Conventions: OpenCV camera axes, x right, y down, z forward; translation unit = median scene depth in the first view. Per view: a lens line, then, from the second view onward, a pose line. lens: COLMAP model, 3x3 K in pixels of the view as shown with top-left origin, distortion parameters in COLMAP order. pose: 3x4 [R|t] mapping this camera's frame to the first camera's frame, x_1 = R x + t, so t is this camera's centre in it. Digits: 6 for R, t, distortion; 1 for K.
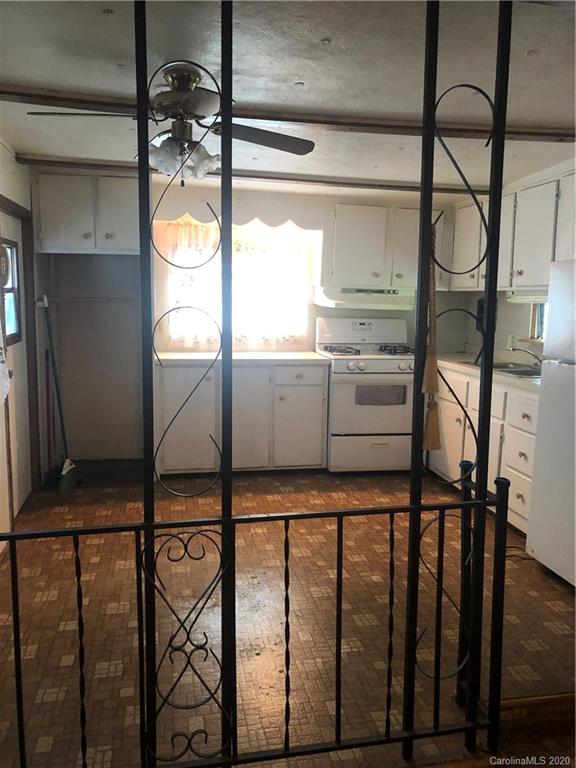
lens RADIAL K [[626.9, 0, 288.7], [0, 626.9, 384.2], [0, 0, 1]] dist [0.004504, -0.008002]
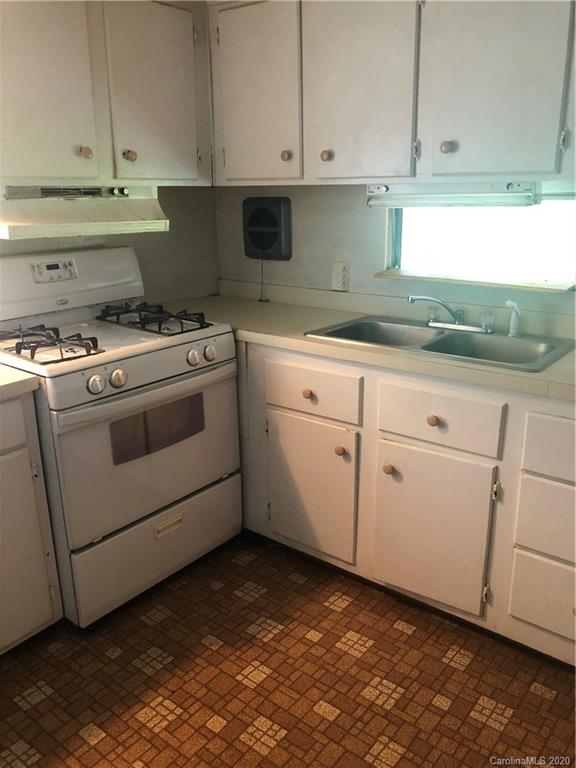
lens RADIAL K [[626.9, 0, 291.3], [0, 626.9, 378.9], [0, 0, 1]] dist [0.004504, -0.008002]
pose [[0.752778, -0.217116, 0.621438, -0.056736], [0.115253, 0.972930, 0.200308, -0.098179], [-0.648106, -0.079165, 0.757424, 0.600768]]
